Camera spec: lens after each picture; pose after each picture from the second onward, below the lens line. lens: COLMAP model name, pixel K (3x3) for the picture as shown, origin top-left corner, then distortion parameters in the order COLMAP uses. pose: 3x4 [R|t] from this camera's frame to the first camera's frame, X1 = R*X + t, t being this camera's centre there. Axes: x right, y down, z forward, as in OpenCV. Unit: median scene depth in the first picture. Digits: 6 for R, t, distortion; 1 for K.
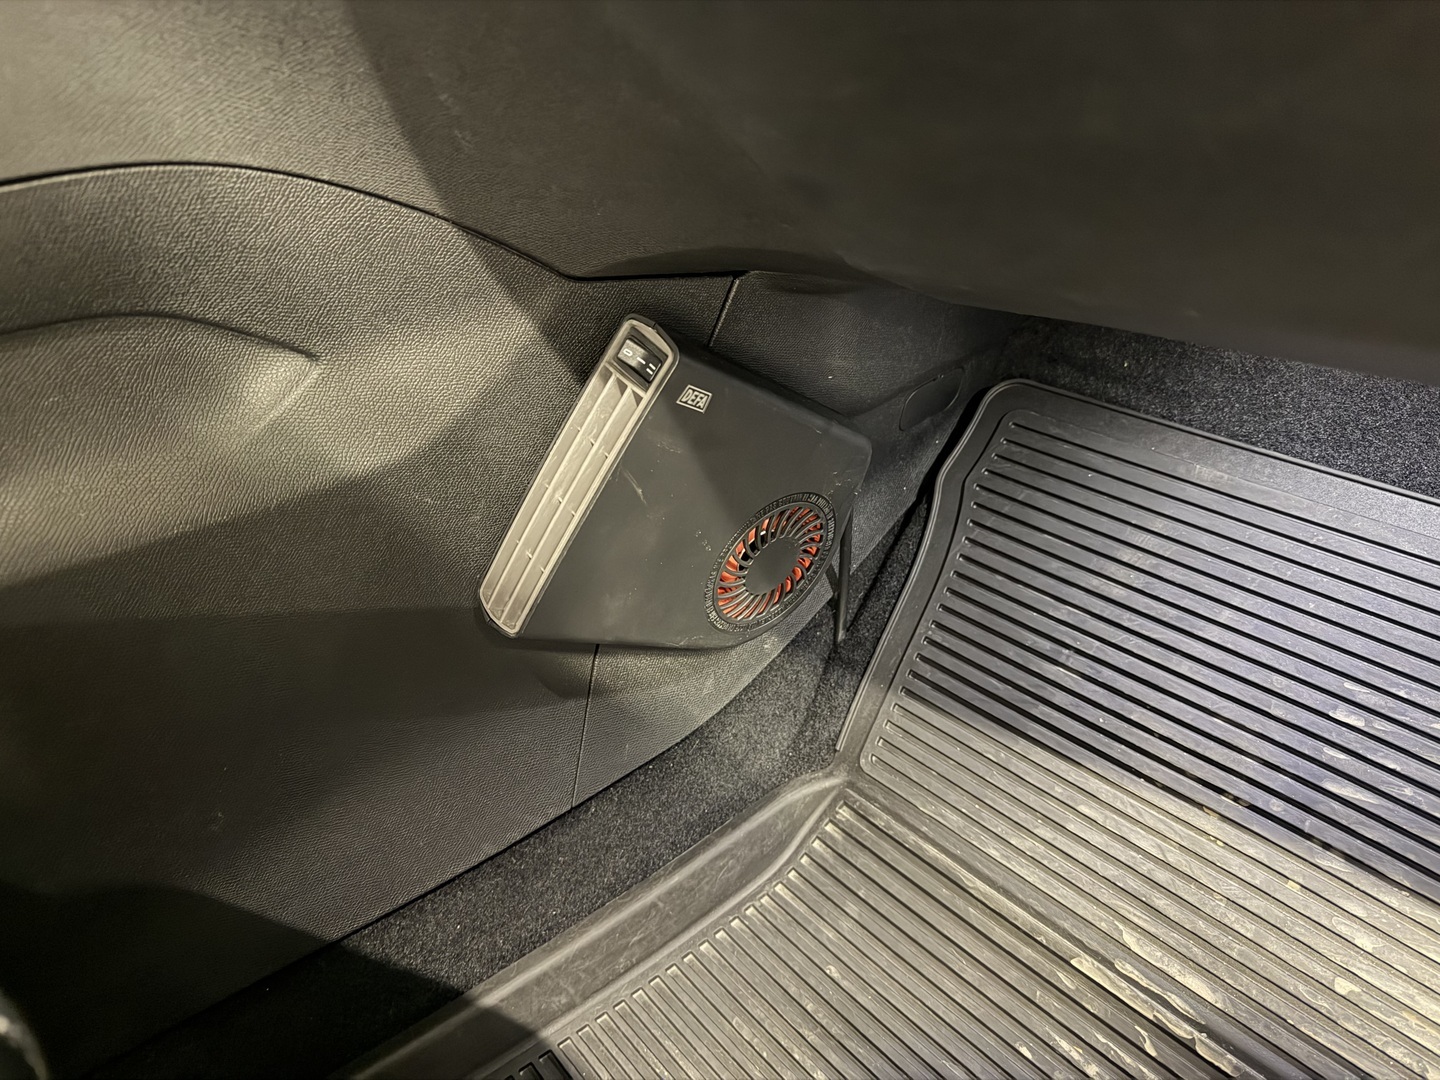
lens RADIAL K [[1015.0, 0, 720.0], [0, 1015.0, 540.0], [0, 0, 1]] dist [0.047170, -0.052565]
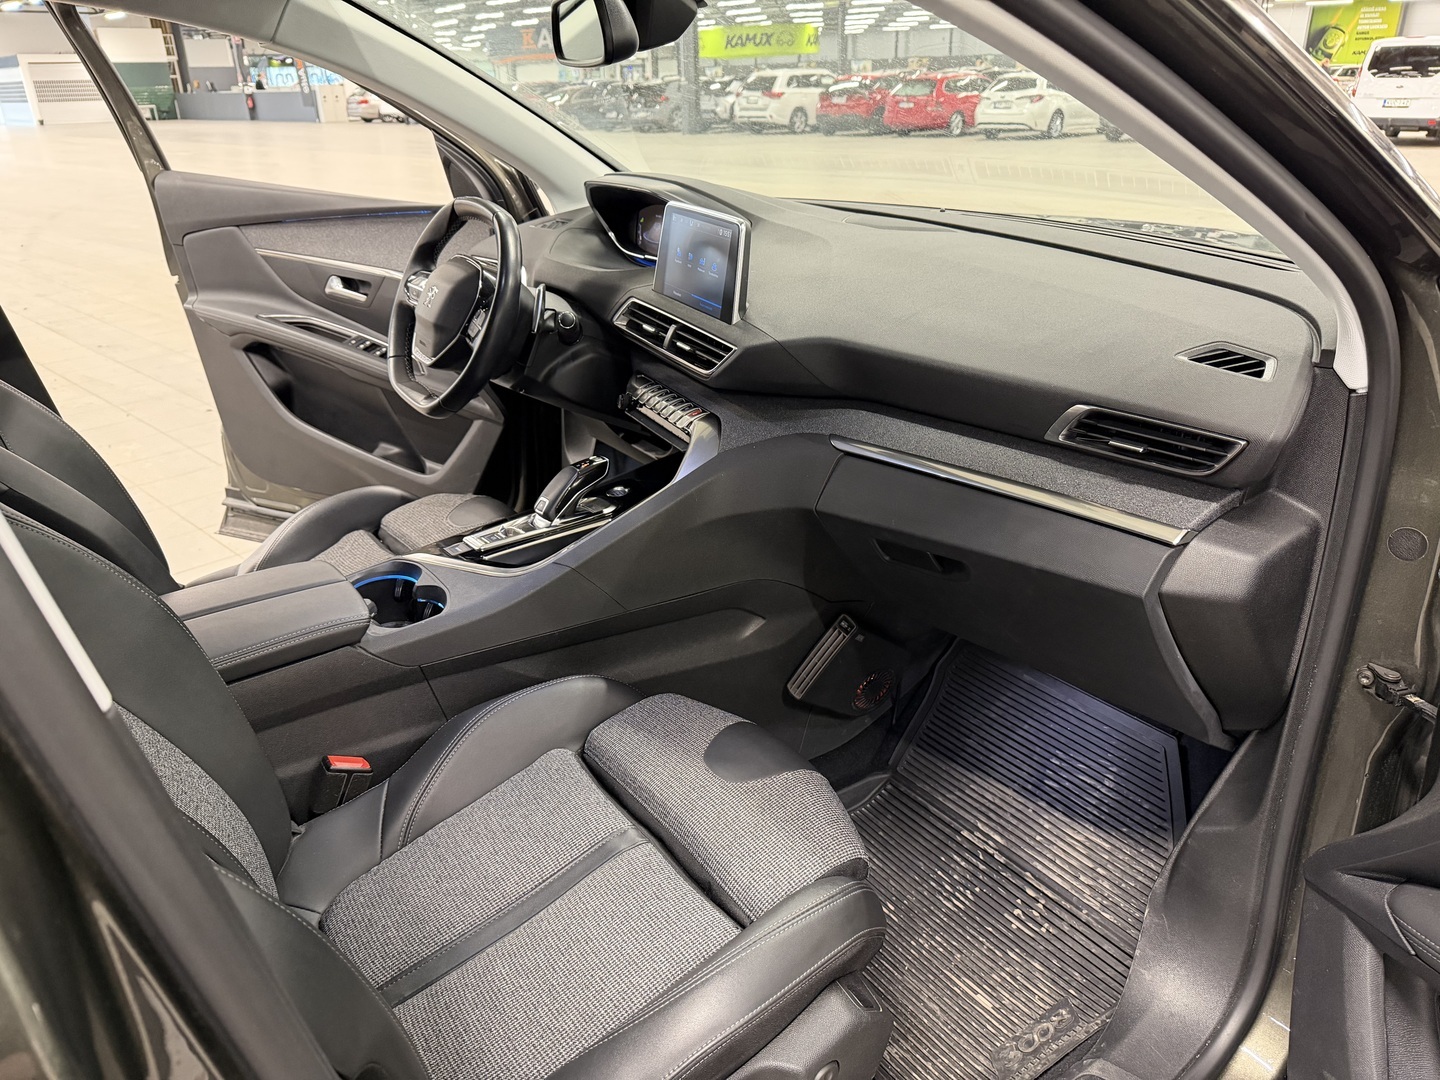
lens RADIAL K [[1015.0, 0, 720.0], [0, 1015.0, 540.0], [0, 0, 1]] dist [0.047170, -0.052565]
pose [[0.992235, 0.110869, -0.056378, -0.280950], [-0.117365, 0.984639, -0.129272, 0.027954], [0.041179, 0.134885, 0.990005, -2.054248]]
